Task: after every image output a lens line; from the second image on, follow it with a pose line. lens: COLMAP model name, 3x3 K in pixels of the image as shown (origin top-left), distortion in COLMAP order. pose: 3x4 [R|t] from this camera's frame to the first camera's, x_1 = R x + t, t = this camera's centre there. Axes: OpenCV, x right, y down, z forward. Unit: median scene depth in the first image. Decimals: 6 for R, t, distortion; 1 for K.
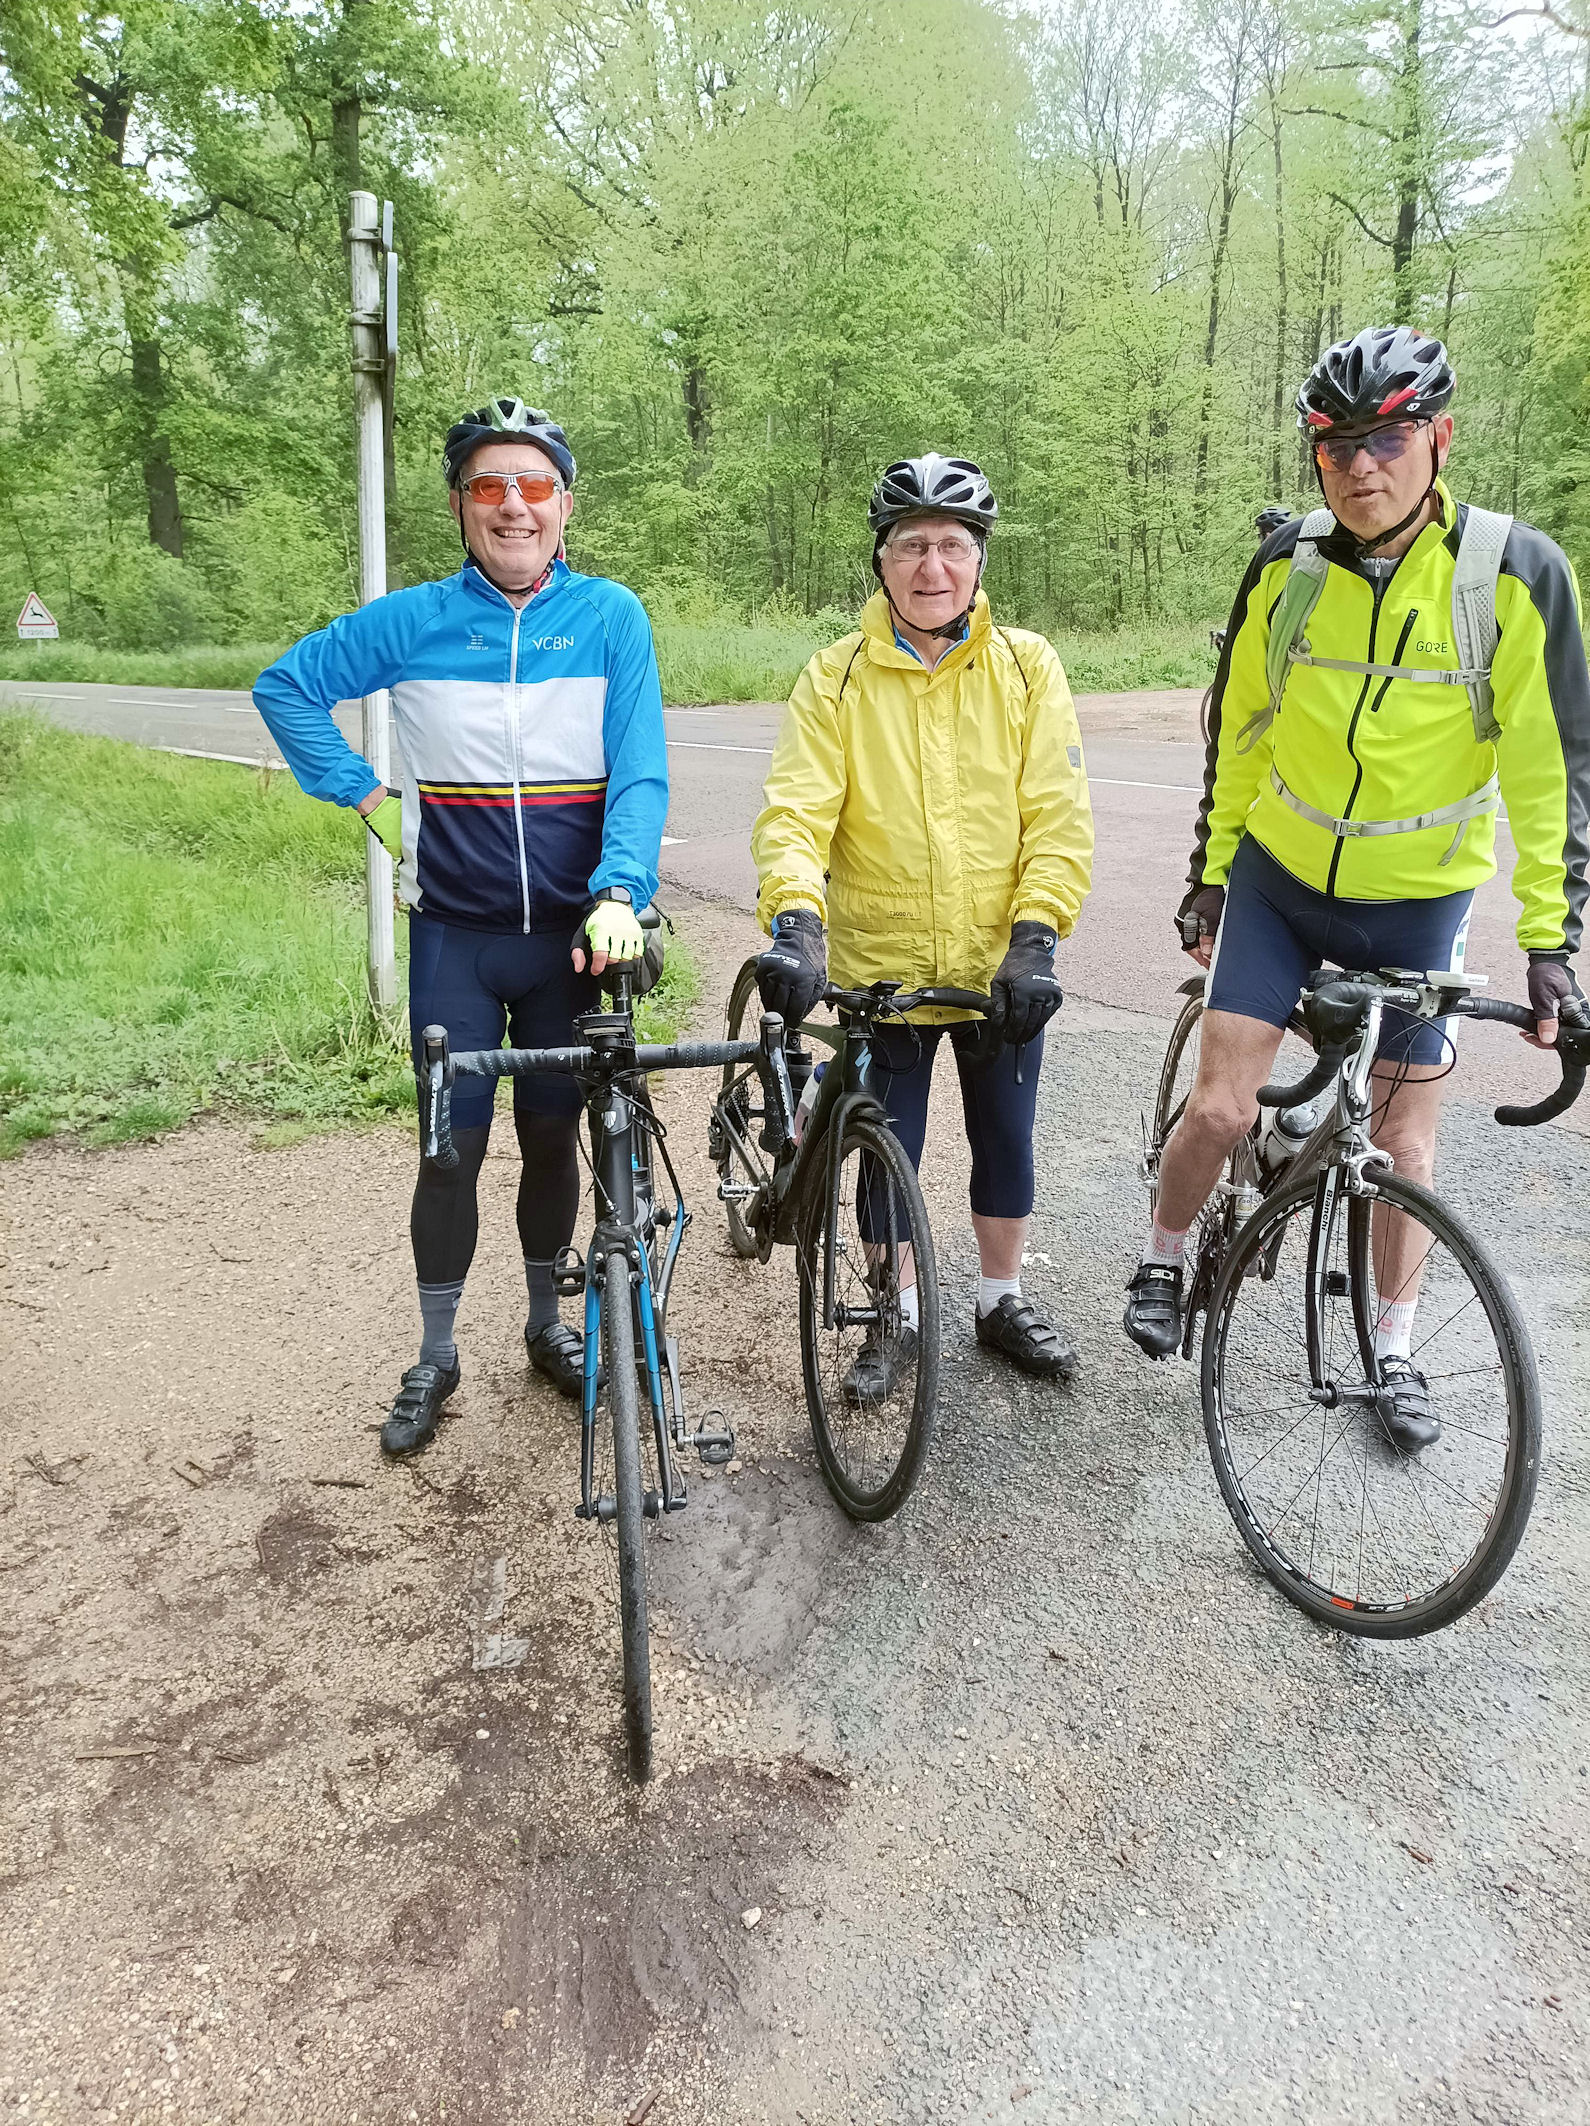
lens RADIAL K [[1563.0, 0, 804.0], [0, 1563.0, 1077.1], [0, 0, 1]] dist [0.004944, -0.003471]
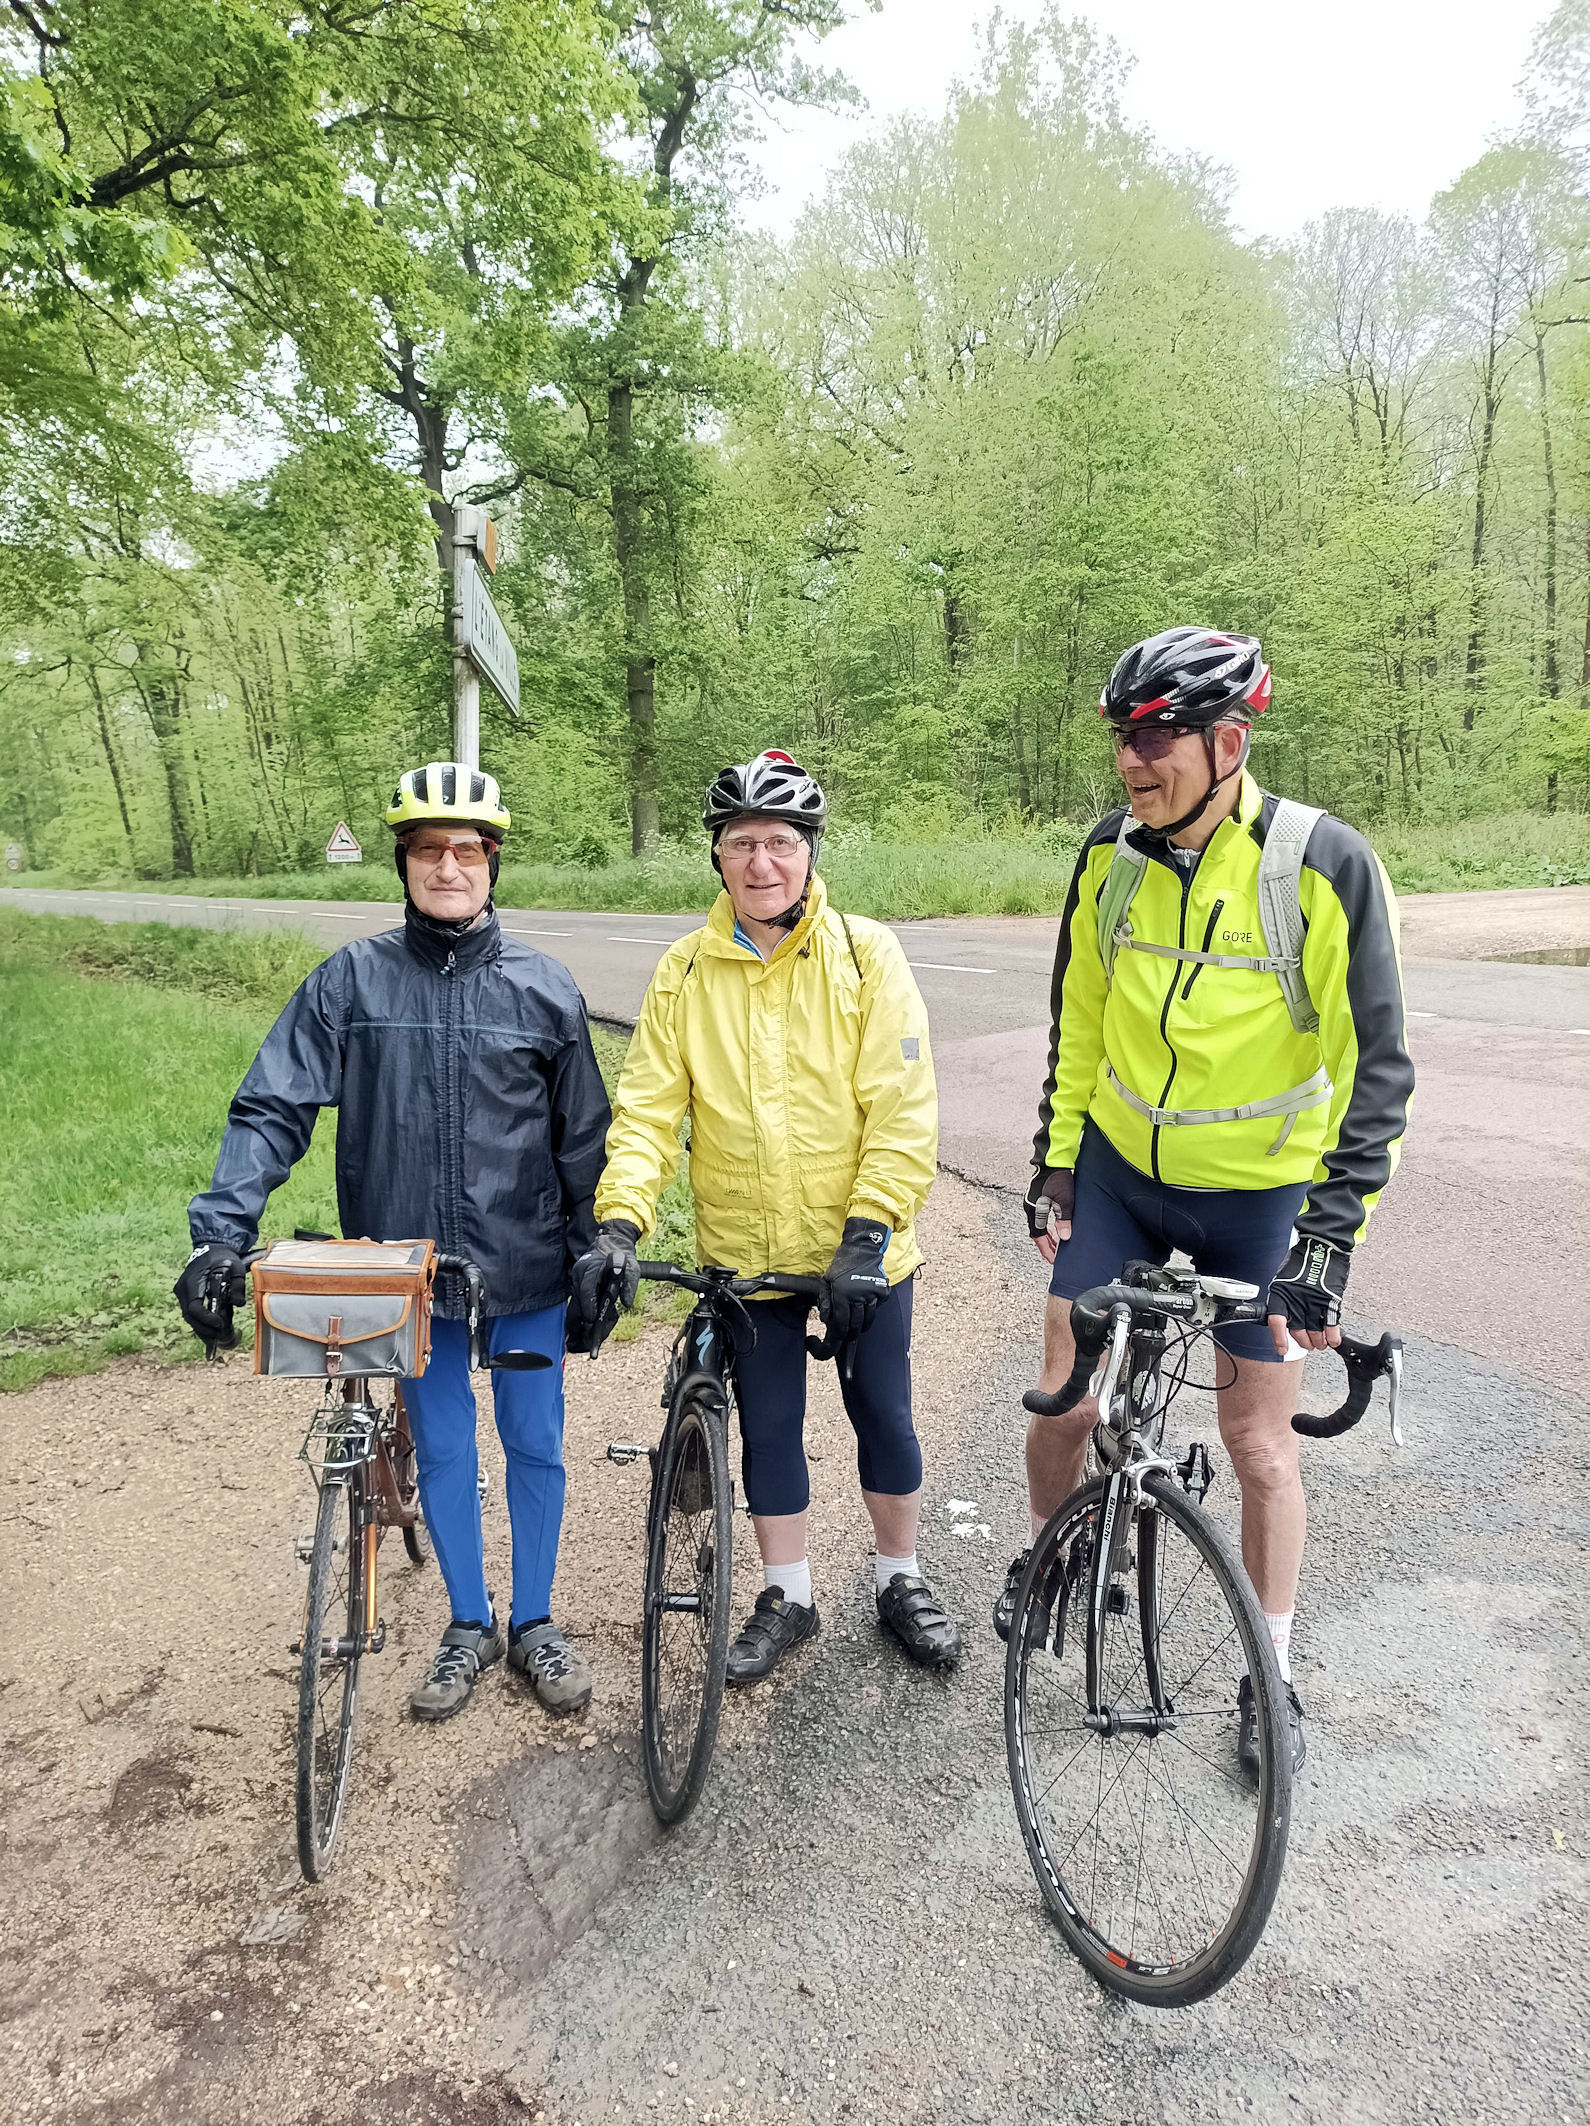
lens RADIAL K [[1563.0, 0, 804.0], [0, 1563.0, 1077.1], [0, 0, 1]] dist [0.004944, -0.003471]
pose [[0.985149, 0.003603, -0.171662, 0.235745], [-0.025089, 0.992069, -0.123161, -0.045685], [0.169856, 0.125639, 0.977427, 0.001088]]
